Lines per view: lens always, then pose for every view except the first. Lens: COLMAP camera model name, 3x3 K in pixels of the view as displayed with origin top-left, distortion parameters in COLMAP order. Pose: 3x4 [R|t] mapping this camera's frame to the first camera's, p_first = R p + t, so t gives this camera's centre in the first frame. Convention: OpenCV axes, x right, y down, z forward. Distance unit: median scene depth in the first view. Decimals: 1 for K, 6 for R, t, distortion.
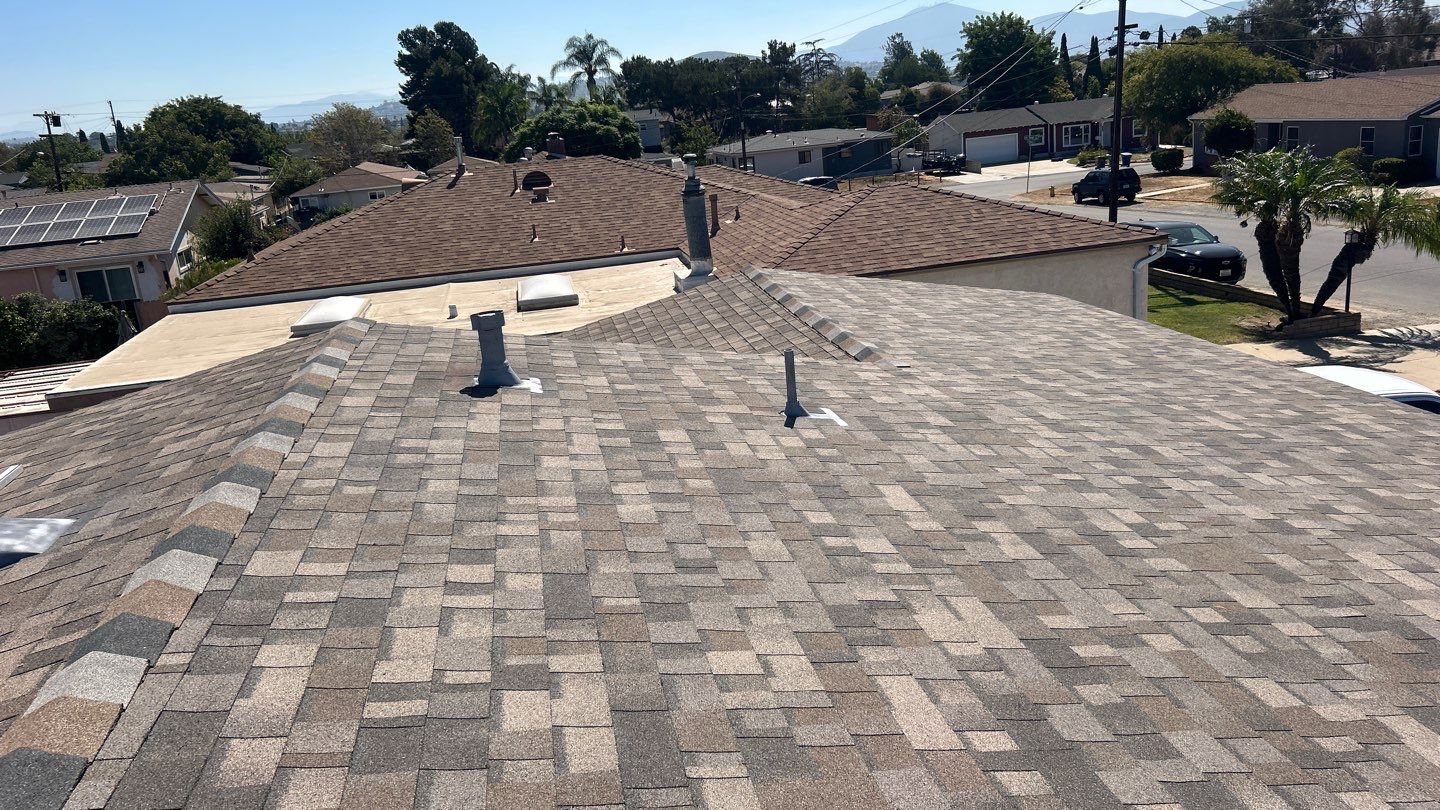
lens RADIAL K [[1073.8, 0, 726.9], [0, 1073.8, 407.7], [0, 0, 1]] dist [0.052087, -0.058131]
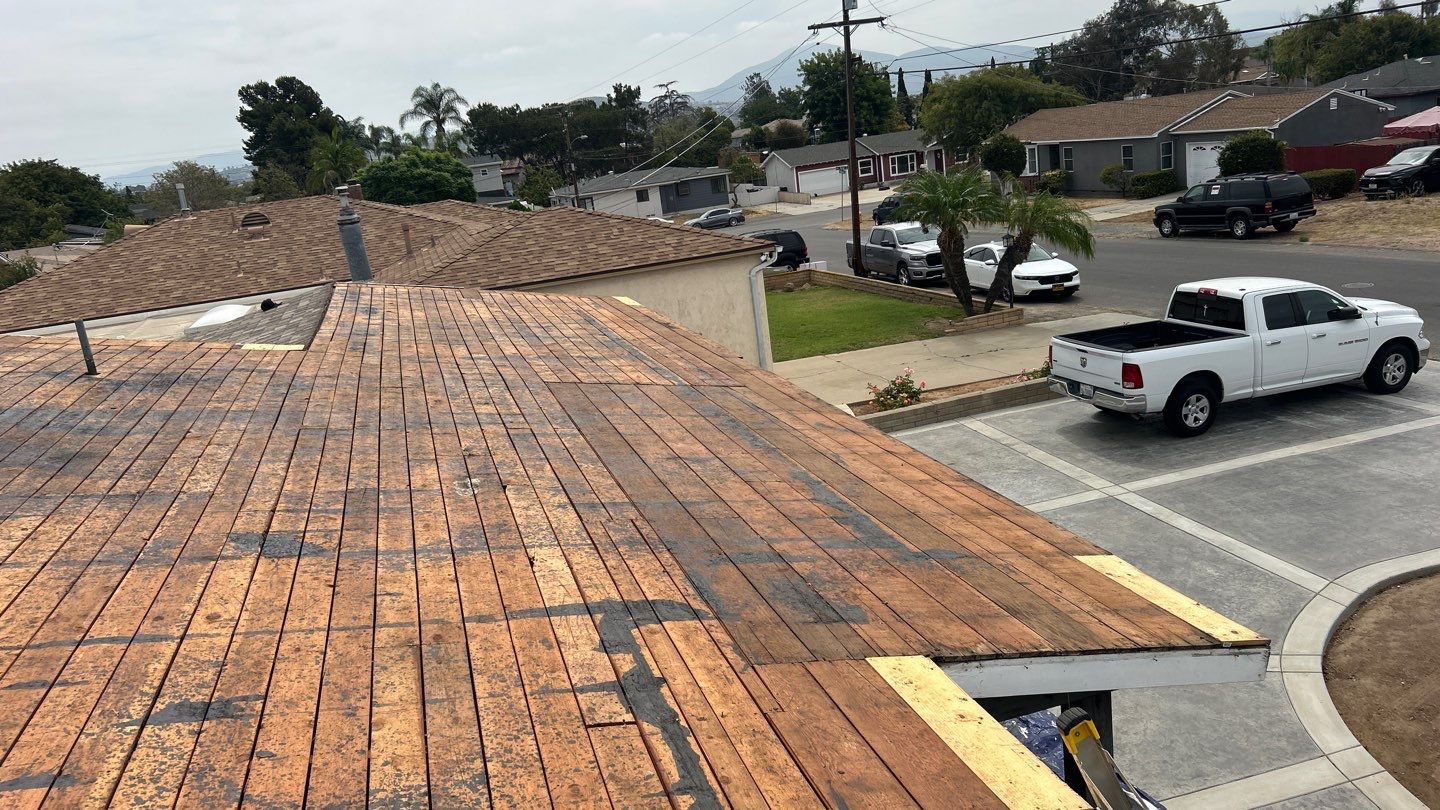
lens RADIAL K [[1073.8, 0, 704.8], [0, 1073.8, 419.4], [0, 0, 1]] dist [0.052087, -0.058131]
pose [[0.995616, -0.057374, 0.073873, 0.189615], [0.059313, 0.997943, -0.024321, 0.037376], [-0.072326, 0.028596, 0.996971, -0.085481]]
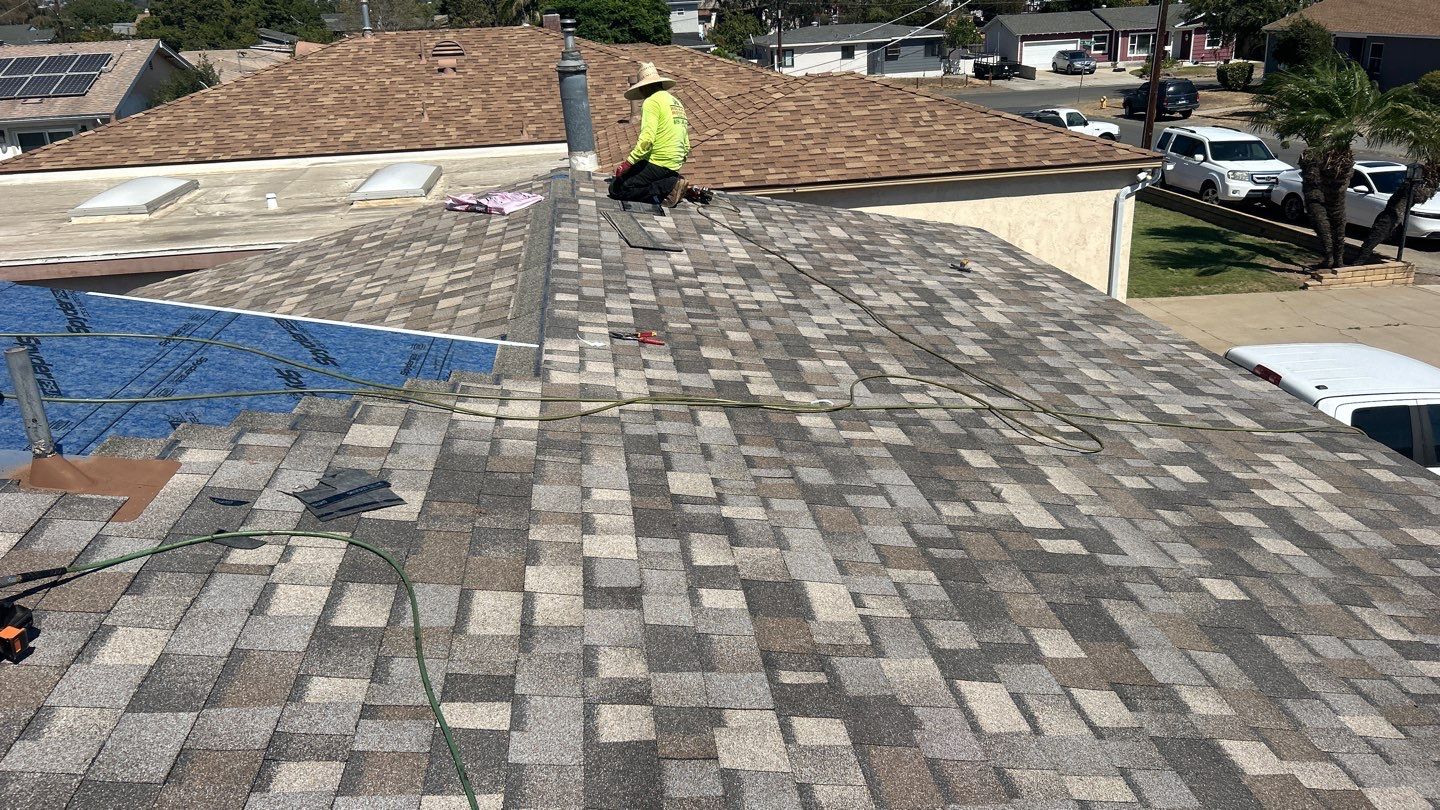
lens RADIAL K [[1073.8, 0, 726.8], [0, 1073.8, 399.0], [0, 0, 1]] dist [0.052087, -0.058131]
pose [[0.997148, 0.063931, -0.040103, 0.106578], [-0.060376, 0.994607, 0.084337, -0.025077], [0.045278, -0.081675, 0.995630, 0.150470]]
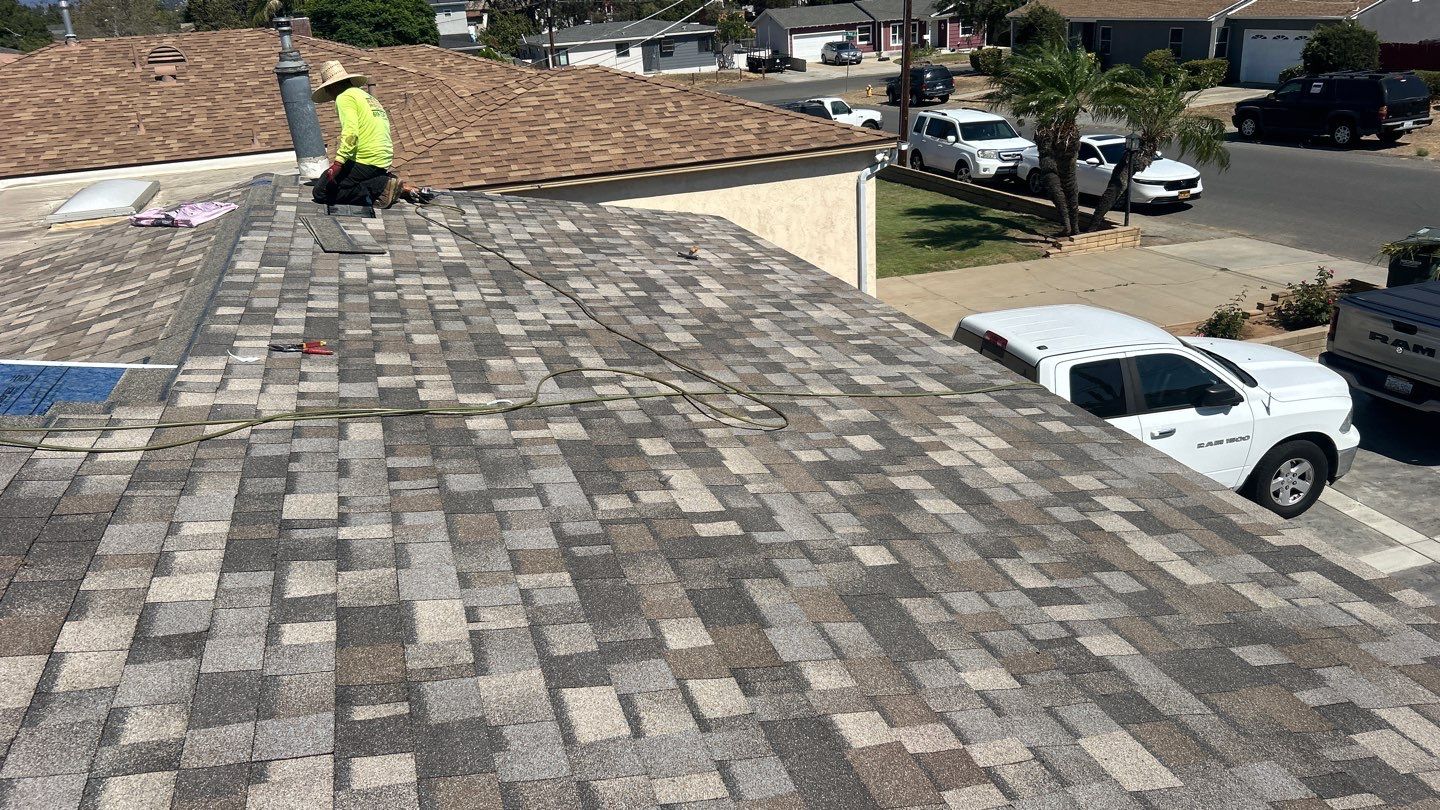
lens RADIAL K [[1073.8, 0, 718.4], [0, 1073.8, 403.1], [0, 0, 1]] dist [0.052087, -0.058131]
pose [[0.991835, -0.021247, 0.125742, 0.132909], [0.010635, 0.996369, 0.084472, -0.024080], [-0.127080, -0.082445, 0.988460, 0.159105]]
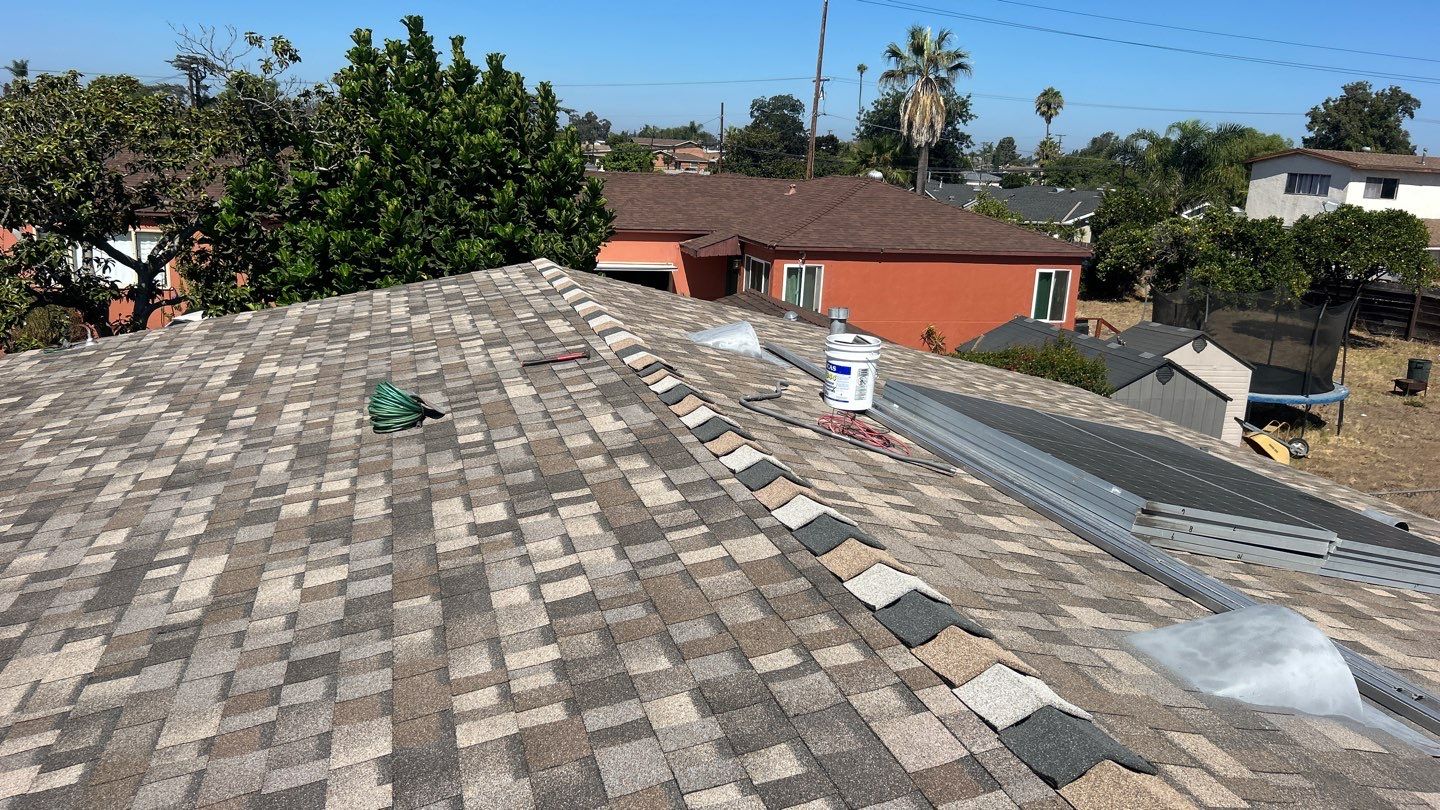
lens RADIAL K [[1073.8, 0, 707.1], [0, 1073.8, 425.7], [0, 0, 1]] dist [0.052087, -0.058131]
pose [[-0.995708, 0.059314, -0.071047, -0.051358], [0.014529, 0.858303, 0.512938, -0.078577], [0.091404, 0.509704, -0.855480, 0.297865]]
